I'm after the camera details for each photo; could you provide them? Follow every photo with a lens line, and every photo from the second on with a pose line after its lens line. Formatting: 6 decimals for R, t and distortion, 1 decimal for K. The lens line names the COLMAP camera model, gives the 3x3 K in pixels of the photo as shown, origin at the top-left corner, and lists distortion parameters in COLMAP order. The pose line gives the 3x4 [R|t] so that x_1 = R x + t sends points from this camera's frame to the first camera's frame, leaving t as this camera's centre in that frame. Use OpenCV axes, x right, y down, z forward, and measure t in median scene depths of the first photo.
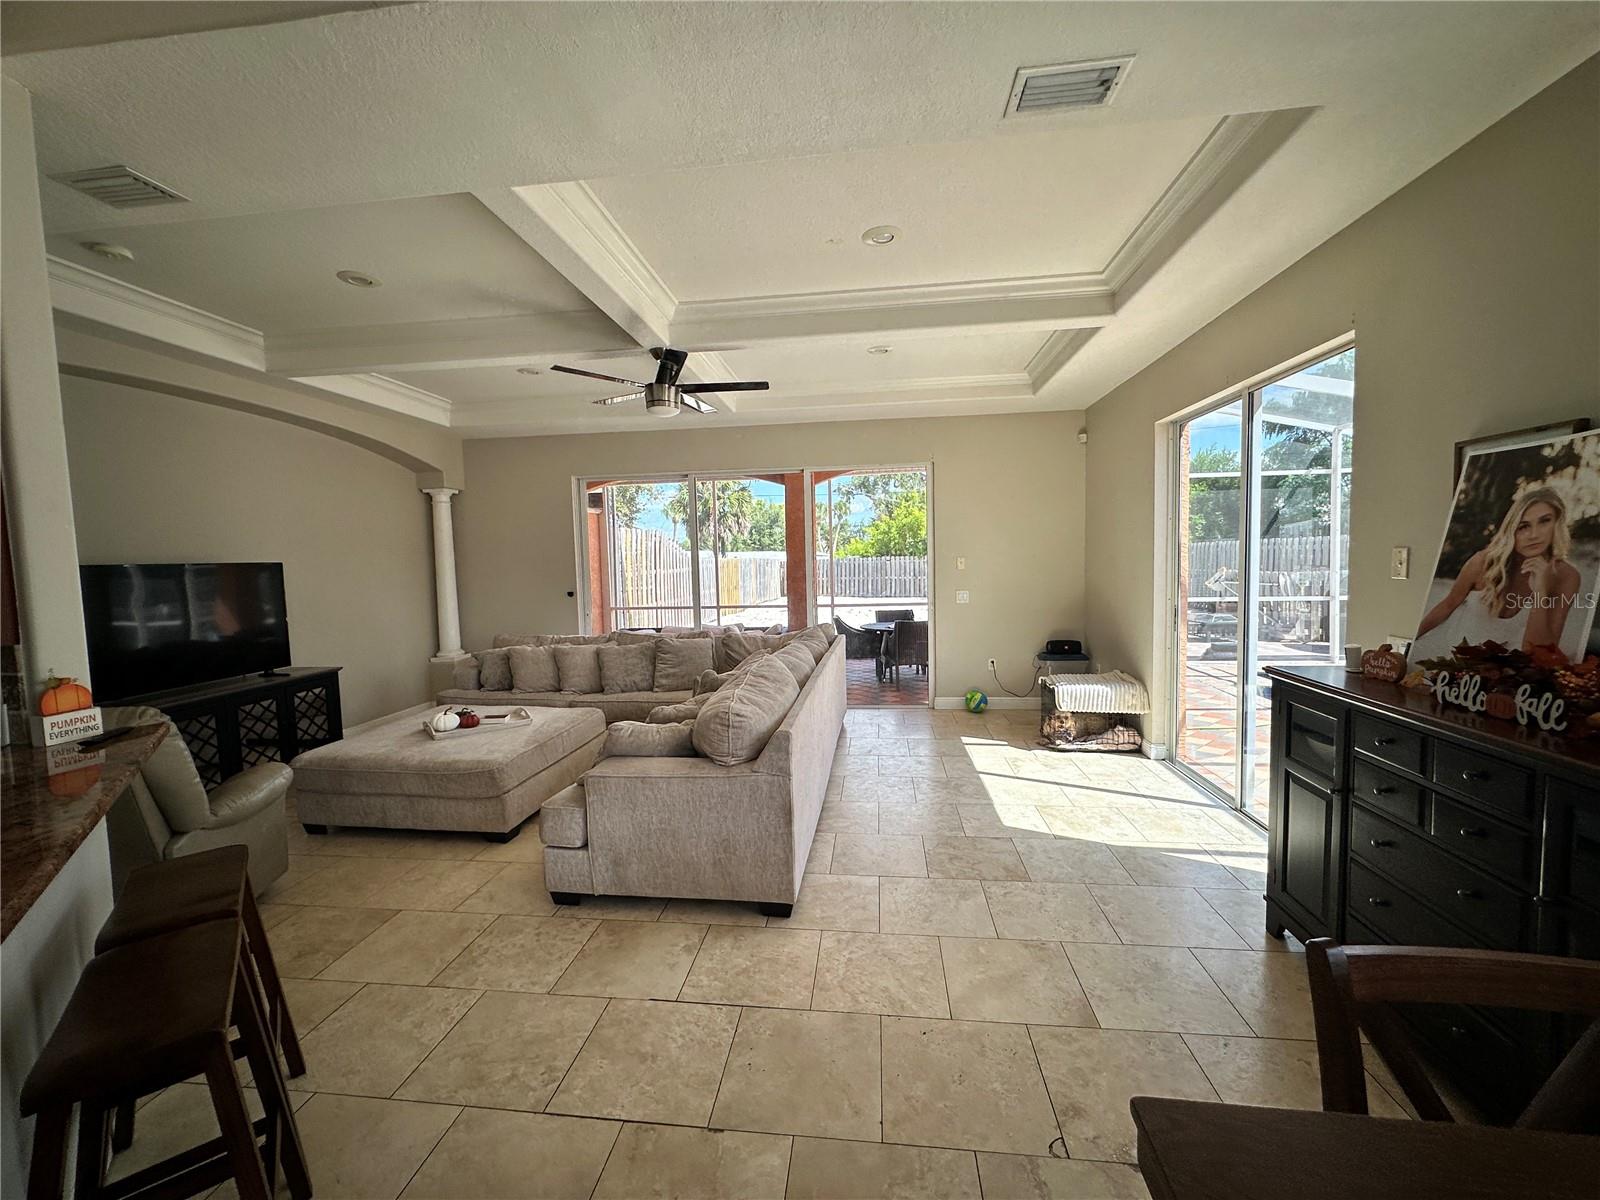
lens RADIAL K [[640.3, 0, 799.0], [0, 640.3, 598.8], [0, 0, 1]] dist [-0.002413, 0.000694]
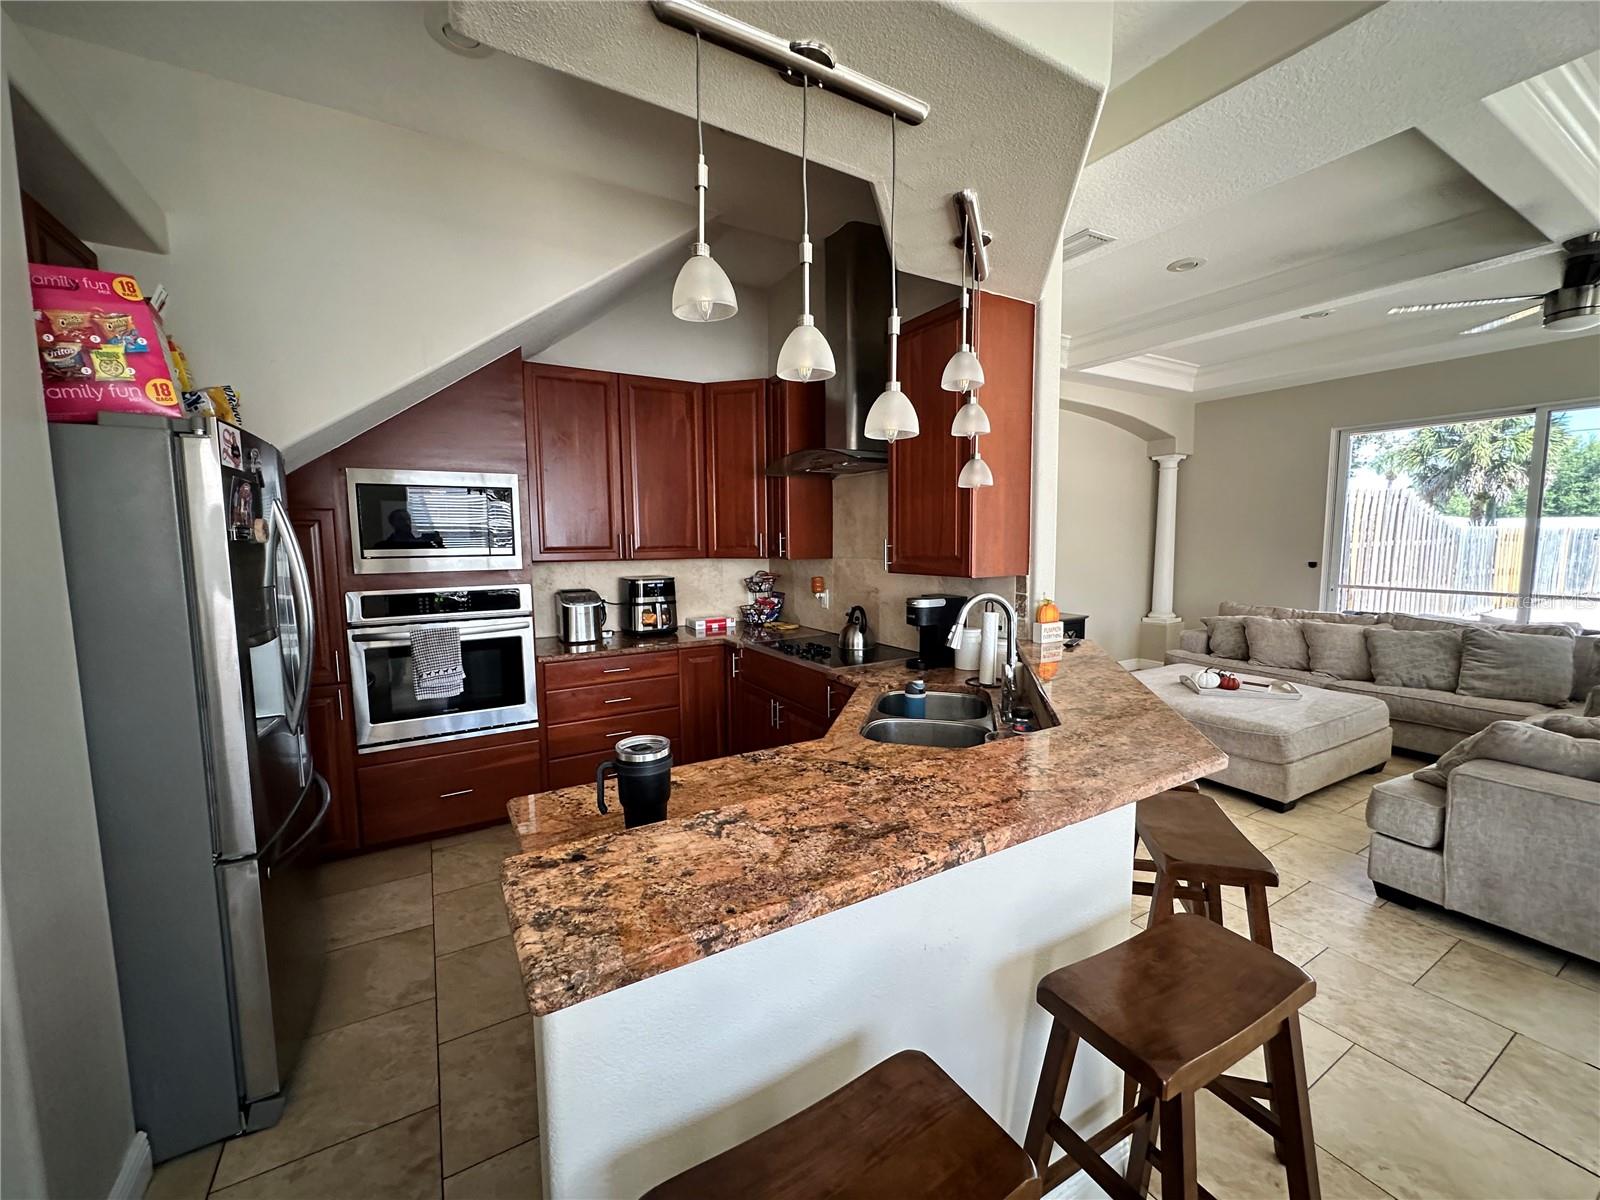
lens RADIAL K [[640.3, 0, 799.8], [0, 640.3, 599.4], [0, 0, 1]] dist [-0.002413, 0.000694]
pose [[0.606971, 0.098330, -0.788617, -0.125974], [-0.057117, 0.995147, 0.080121, 0.014331], [0.792669, -0.003588, 0.609642, -0.140957]]
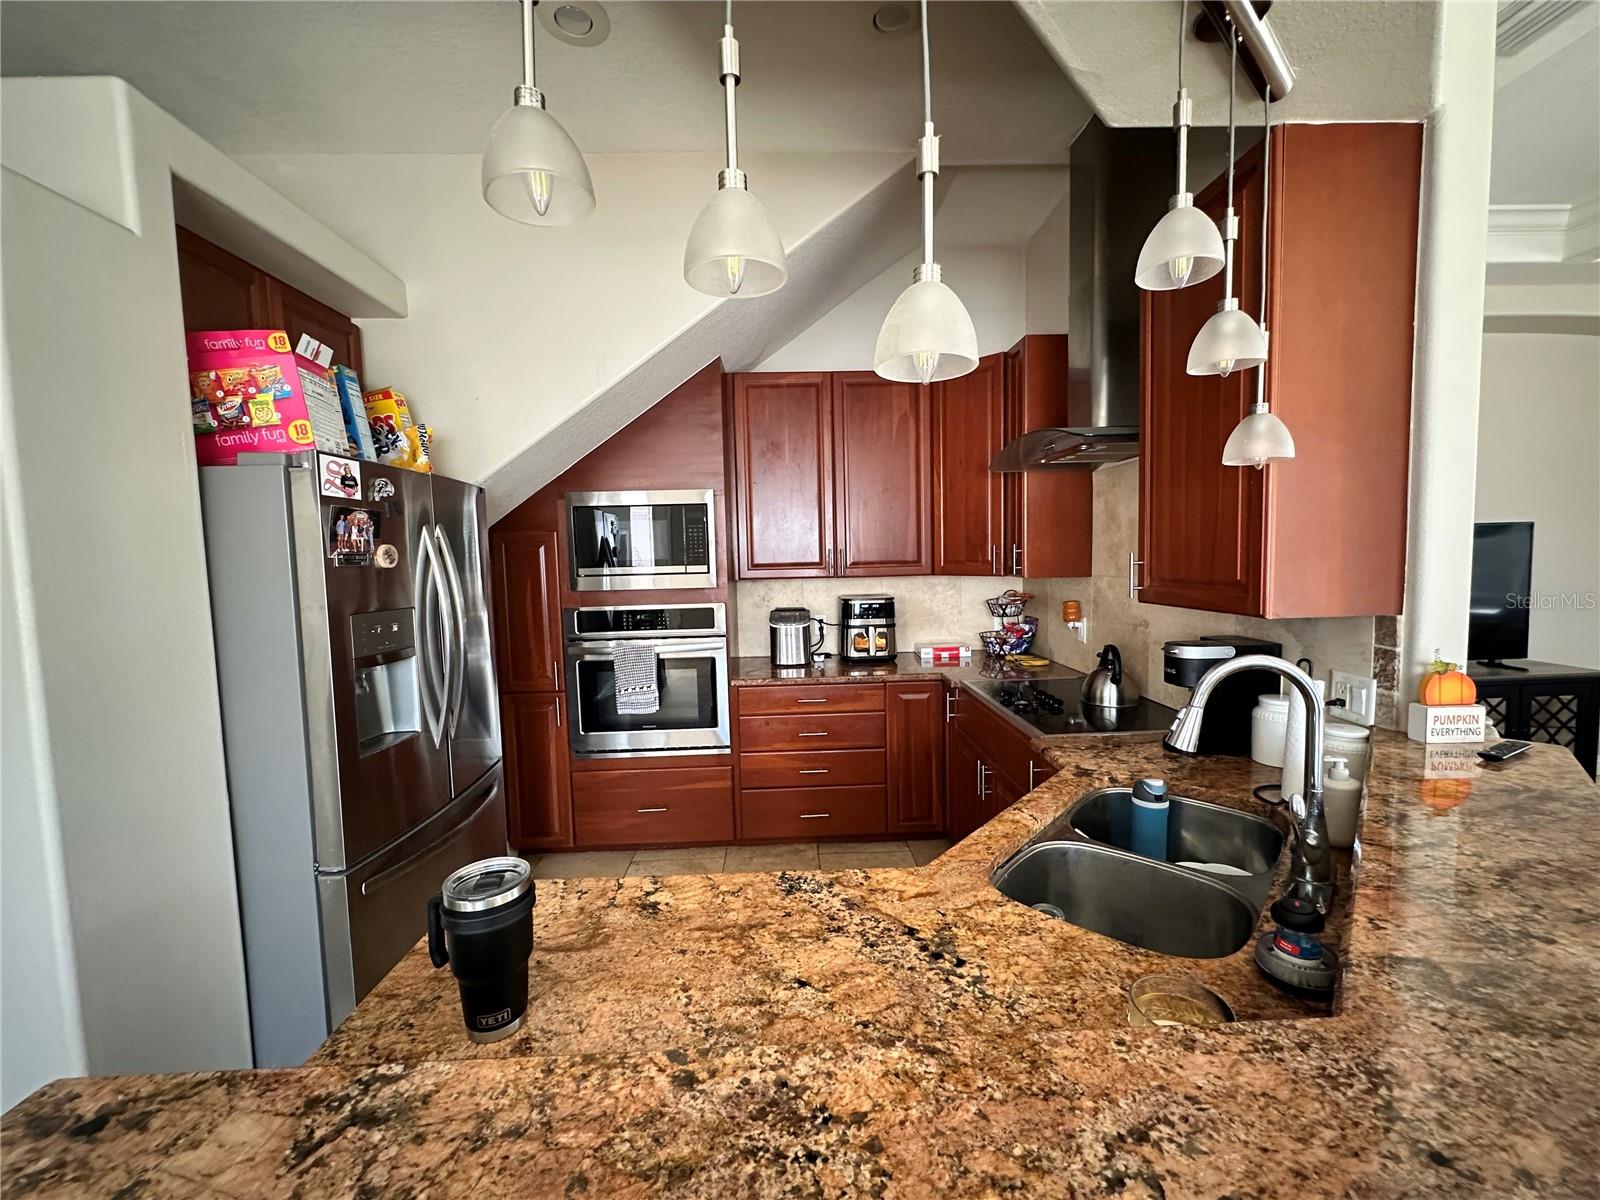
lens RADIAL K [[640.3, 0, 799.6], [0, 640.3, 598.4], [0, 0, 1]] dist [-0.002413, 0.000694]
pose [[0.150398, 0.094554, -0.984094, -0.189715], [-0.042031, 0.995127, 0.089190, 0.002628], [0.987732, 0.027949, 0.153639, 0.027937]]
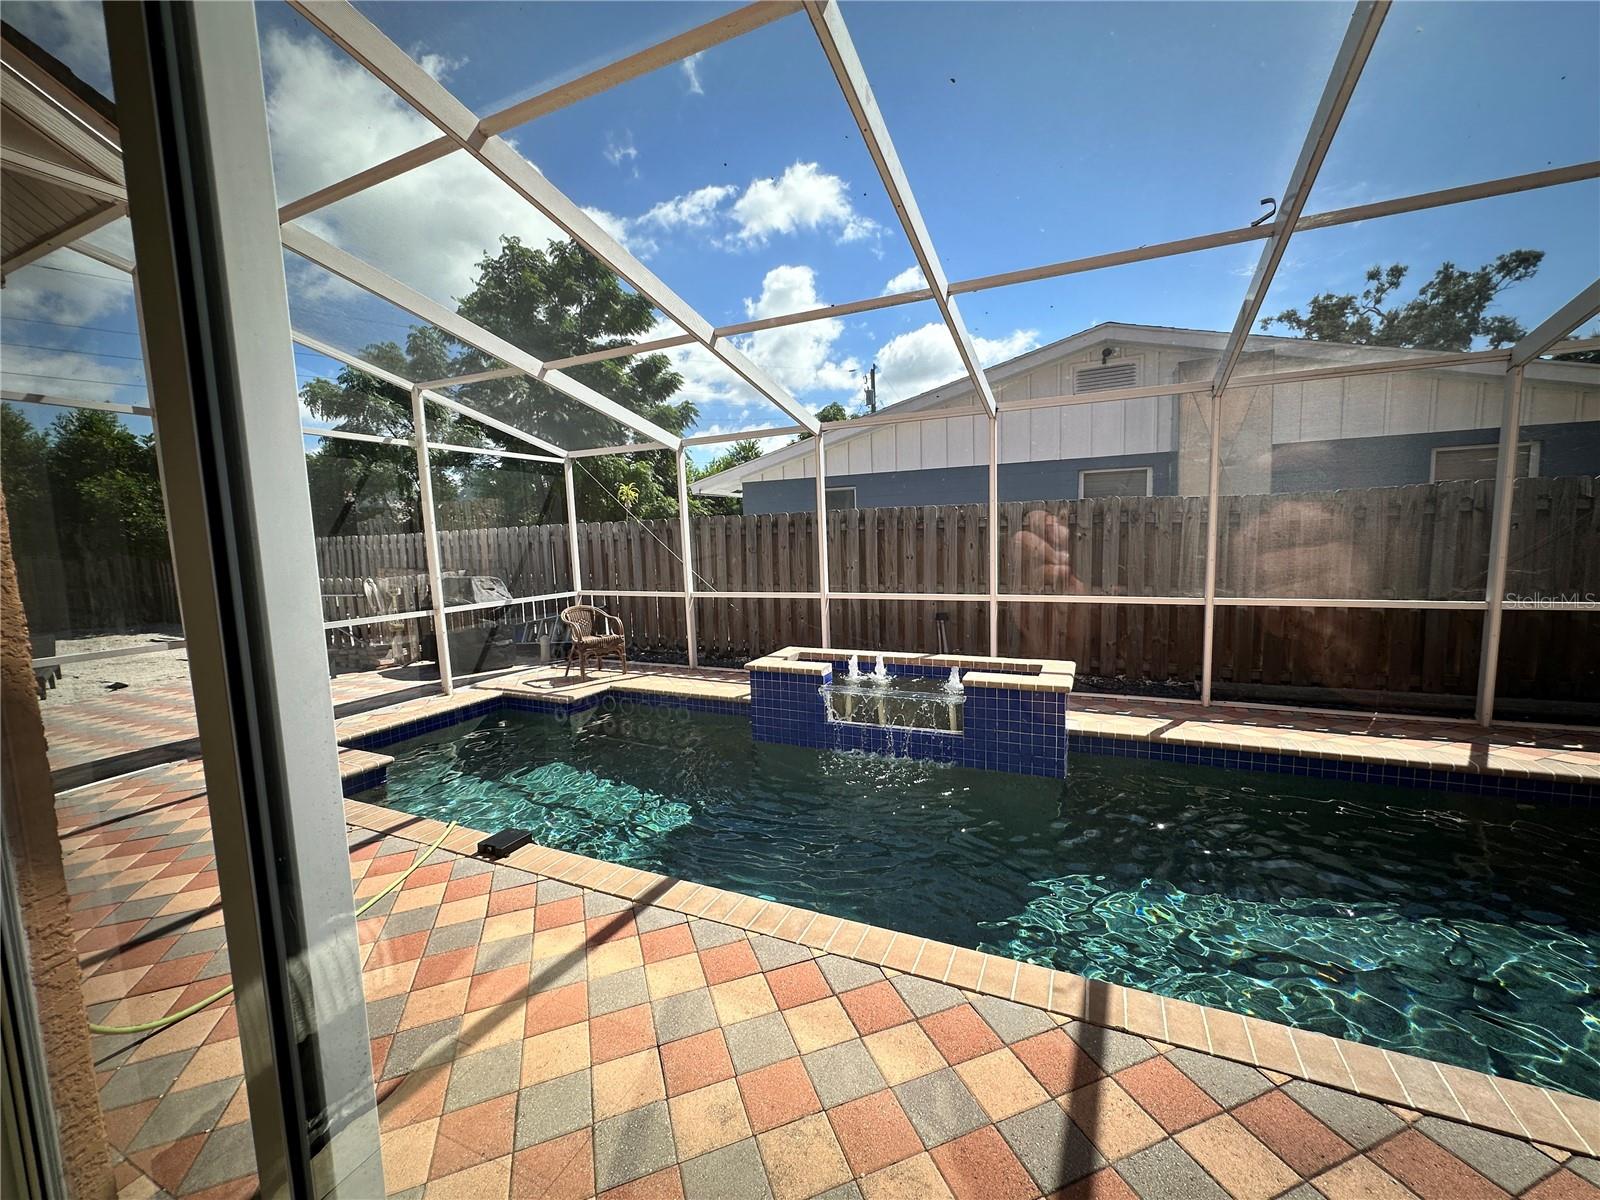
lens RADIAL K [[640.3, 0, 802.1], [0, 640.3, 598.7], [0, 0, 1]] dist [-0.002413, 0.000694]
pose [[0.311312, -0.082930, 0.946682, 0.466679], [0.084499, 0.994655, 0.059346, -0.047976], [-0.946544, 0.061519, 0.316655, 0.650631]]
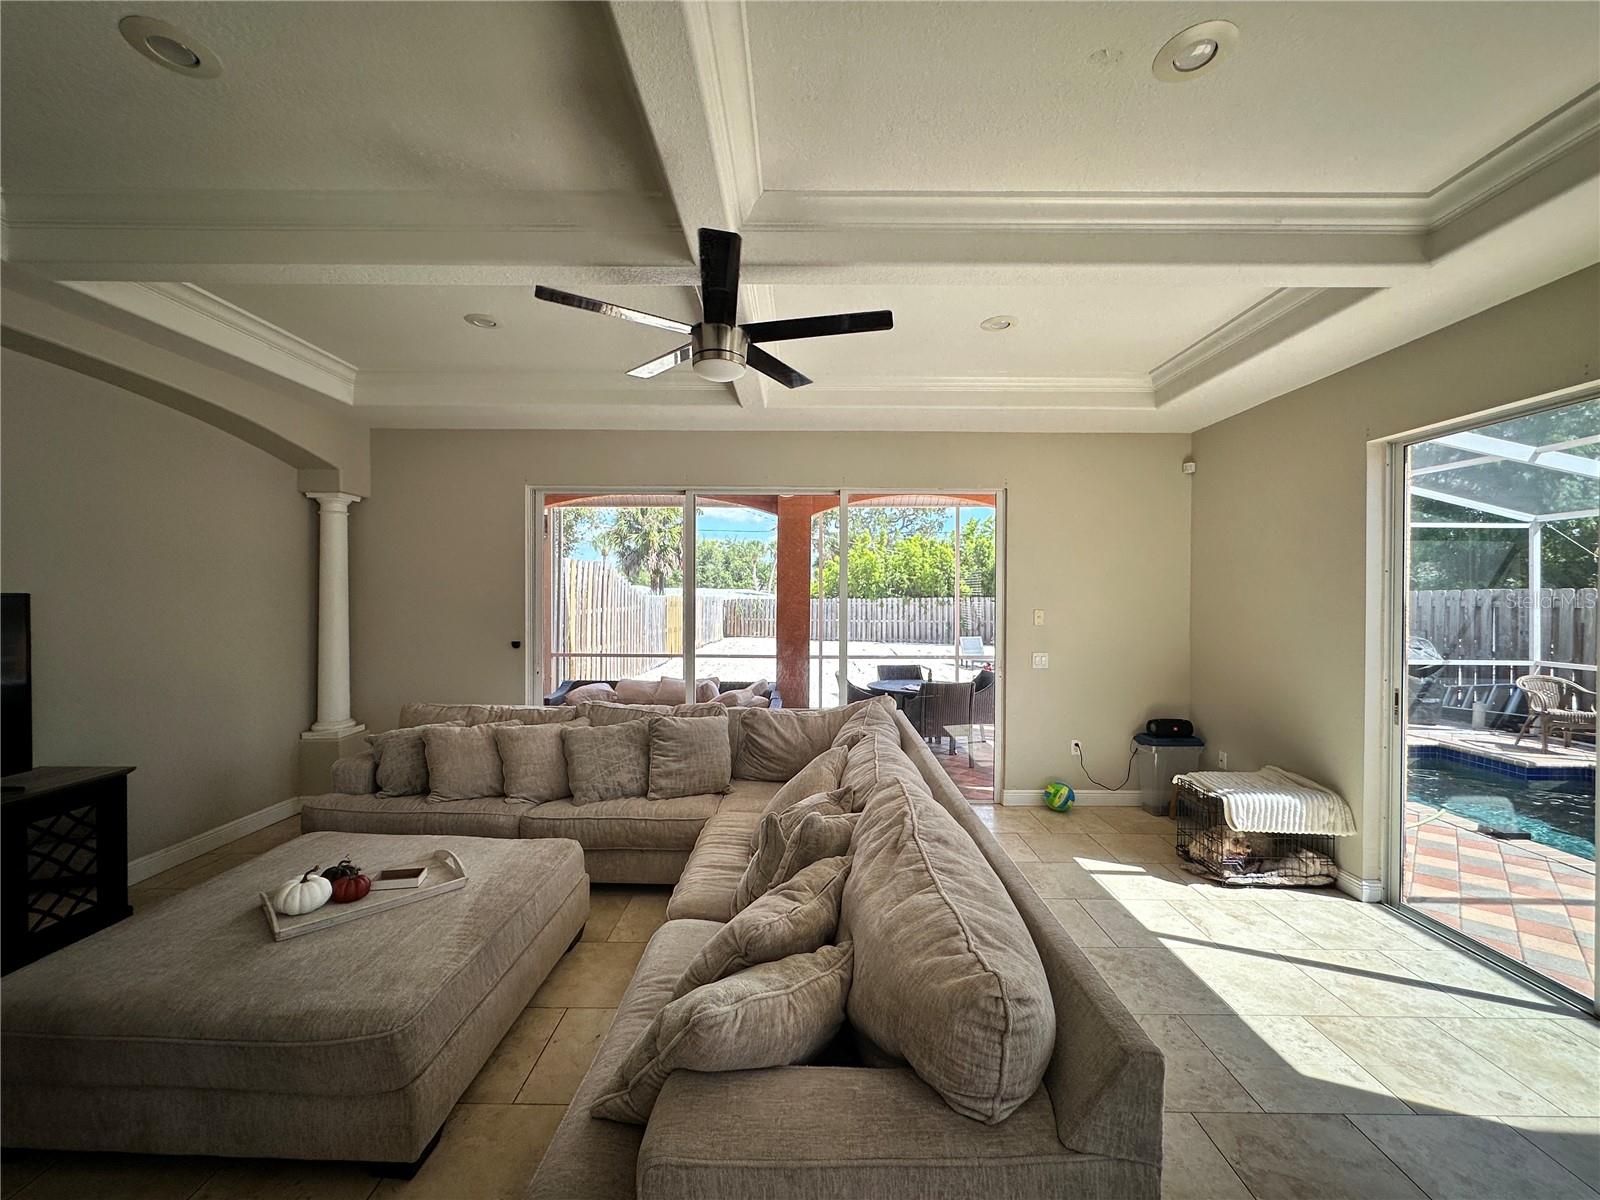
lens RADIAL K [[640.3, 0, 799.4], [0, 640.3, 598.3], [0, 0, 1]] dist [-0.002413, 0.000694]
pose [[0.993053, 0.029362, 0.113950, -0.175469], [-0.022389, 0.997825, -0.061993, -0.032405], [-0.115522, 0.059011, 0.991550, 0.343341]]
